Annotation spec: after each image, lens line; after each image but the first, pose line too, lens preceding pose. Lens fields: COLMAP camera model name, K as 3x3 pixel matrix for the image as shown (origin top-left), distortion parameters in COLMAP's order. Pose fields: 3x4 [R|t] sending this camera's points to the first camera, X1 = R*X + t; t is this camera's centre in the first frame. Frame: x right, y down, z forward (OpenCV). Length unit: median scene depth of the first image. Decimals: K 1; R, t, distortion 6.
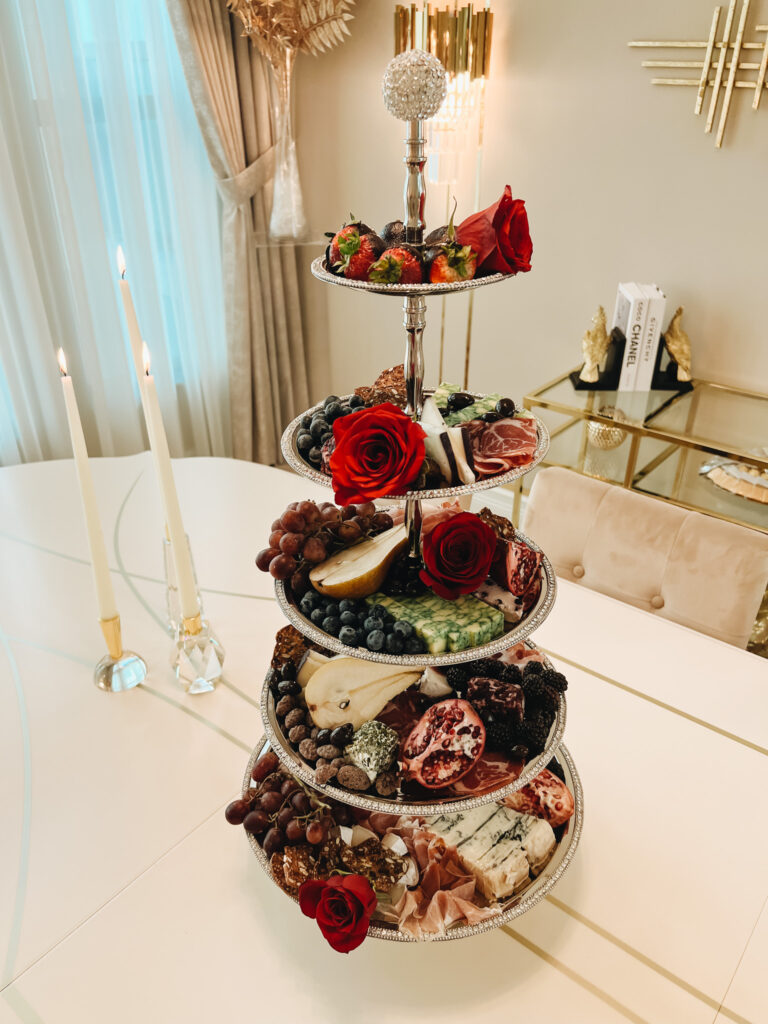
lens RADIAL K [[773.5, 0, 384.0], [0, 773.5, 512.0], [0, 0, 1]] dist [0.032561, -0.071748]
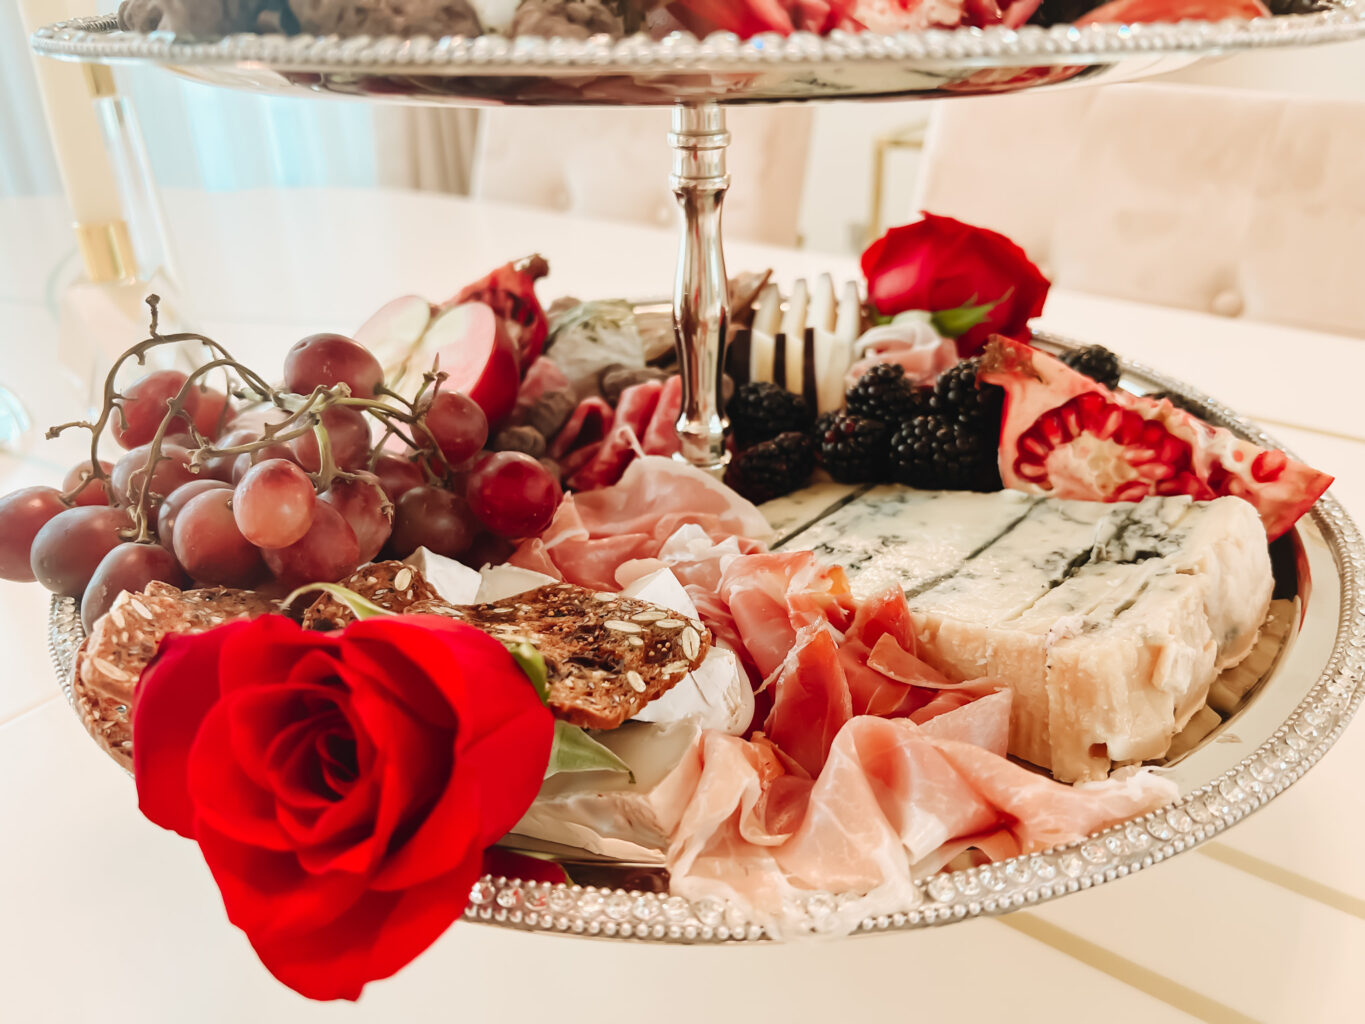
lens RADIAL K [[1036.1, 0, 682.5], [0, 1036.1, 512.0], [0, 0, 1]] dist [-0.000064, 0.004010]
pose [[0.998992, -0.028176, 0.034946, 0.015148], [0.029736, 0.998546, -0.044960, 0.438911], [-0.033628, 0.045954, 0.998377, 0.712495]]
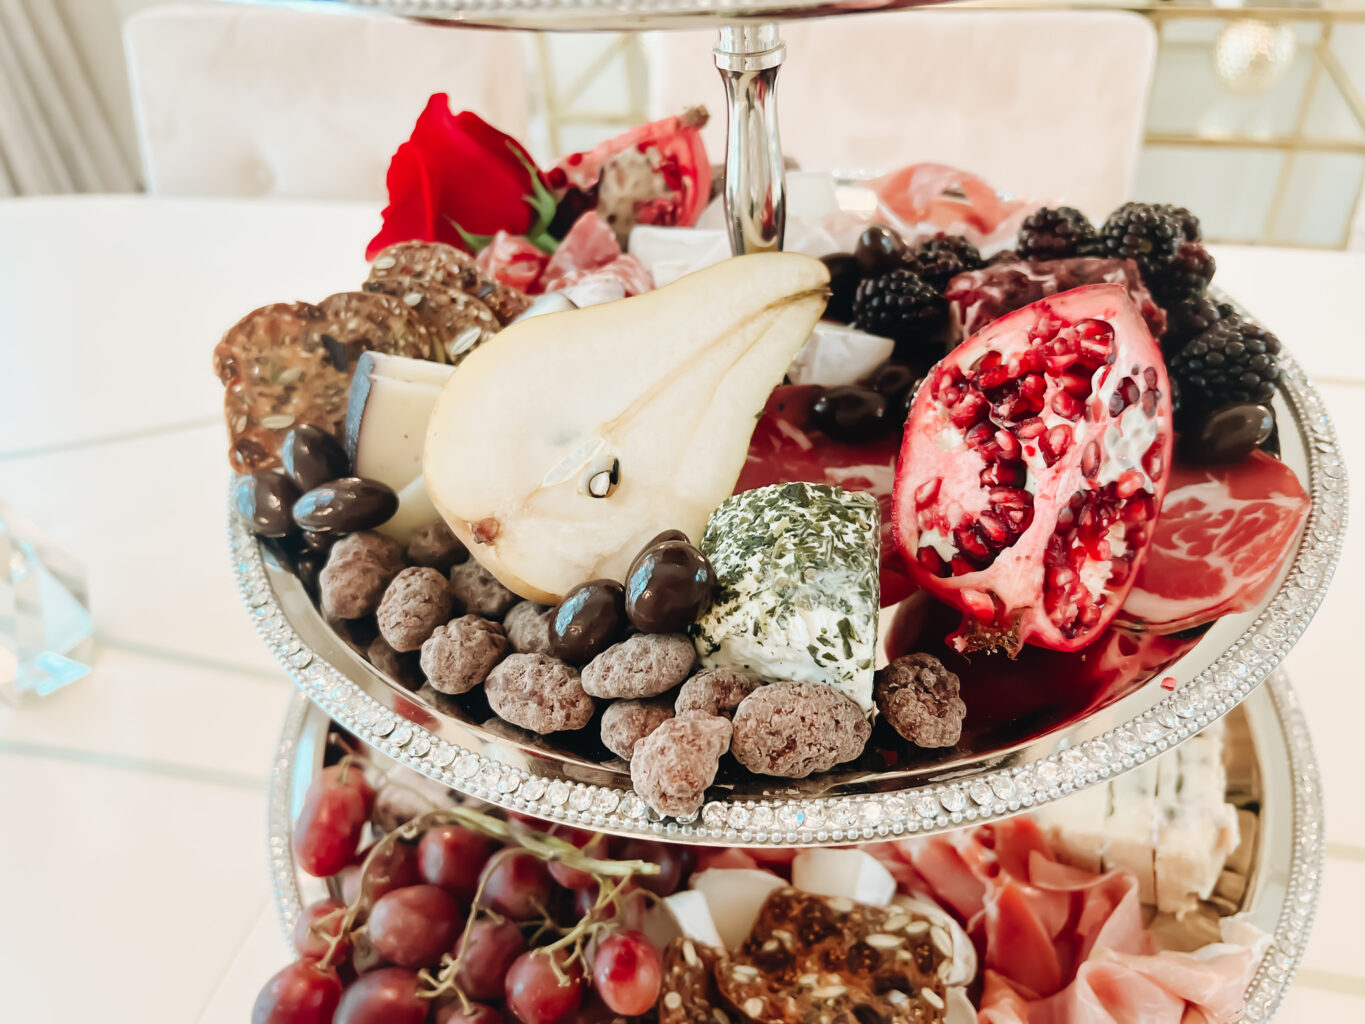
lens RADIAL K [[1031.1, 0, 682.5], [0, 1031.1, 512.0], [0, 0, 1]] dist [0.032561, -0.071748]
pose [[0.903293, -0.313564, 0.292812, -0.128430], [0.262832, 0.943891, 0.199974, 0.201195], [-0.339087, -0.103675, 0.935025, 0.690744]]
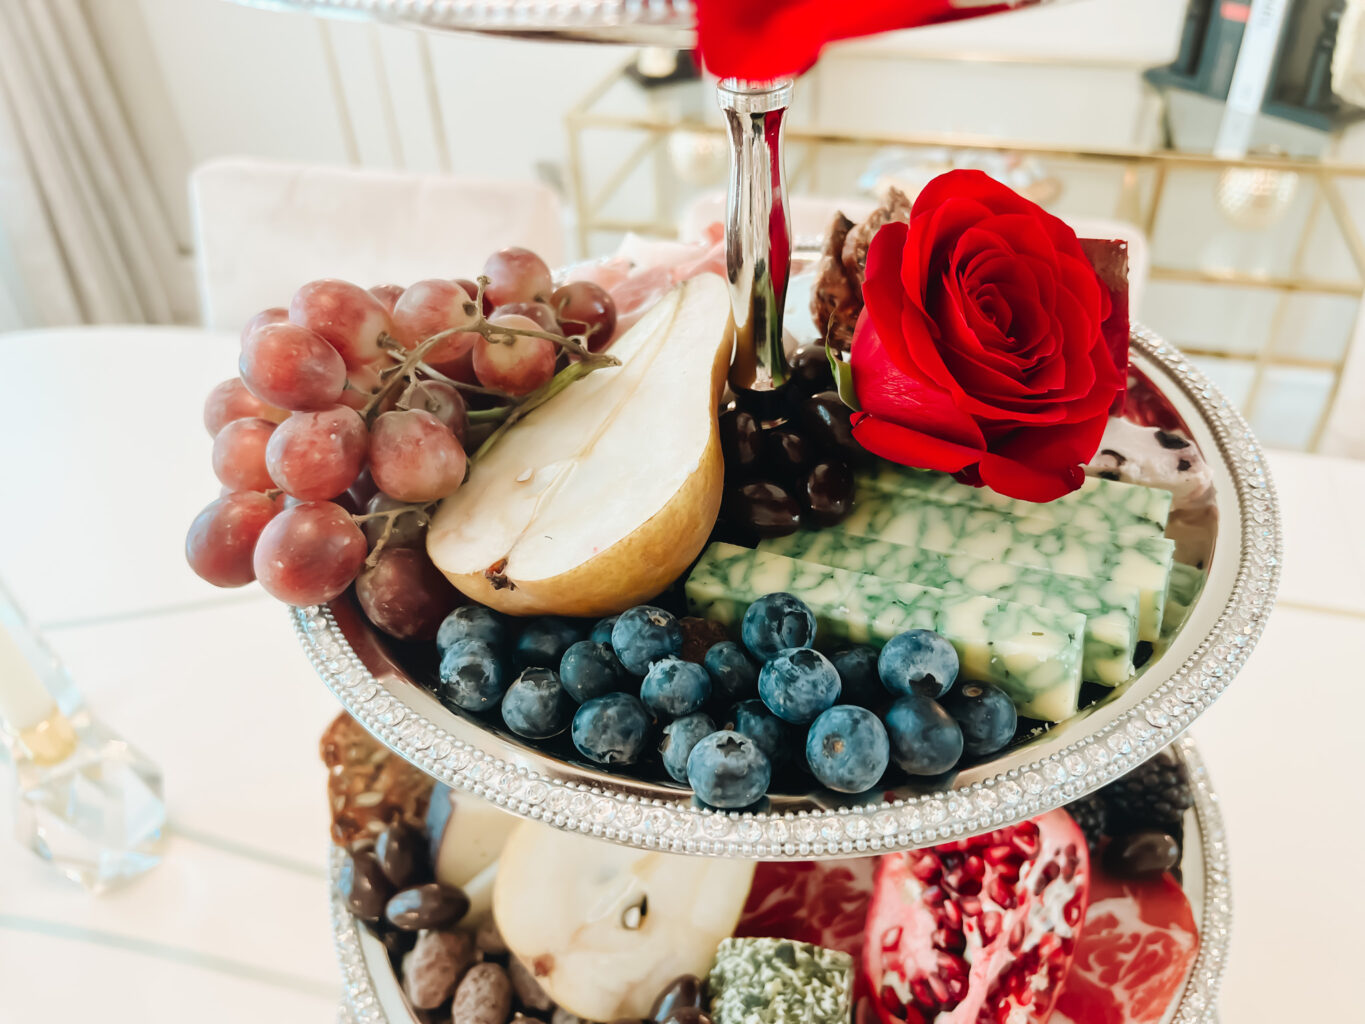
lens RADIAL K [[1036.1, 0, 682.5], [0, 1036.1, 512.0], [0, 0, 1]] dist [-0.000064, 0.004010]
pose [[0.916011, -0.277928, 0.289275, -0.110269], [0.231570, 0.955177, 0.184425, 0.023128], [-0.327566, -0.101948, 0.939312, 0.625887]]
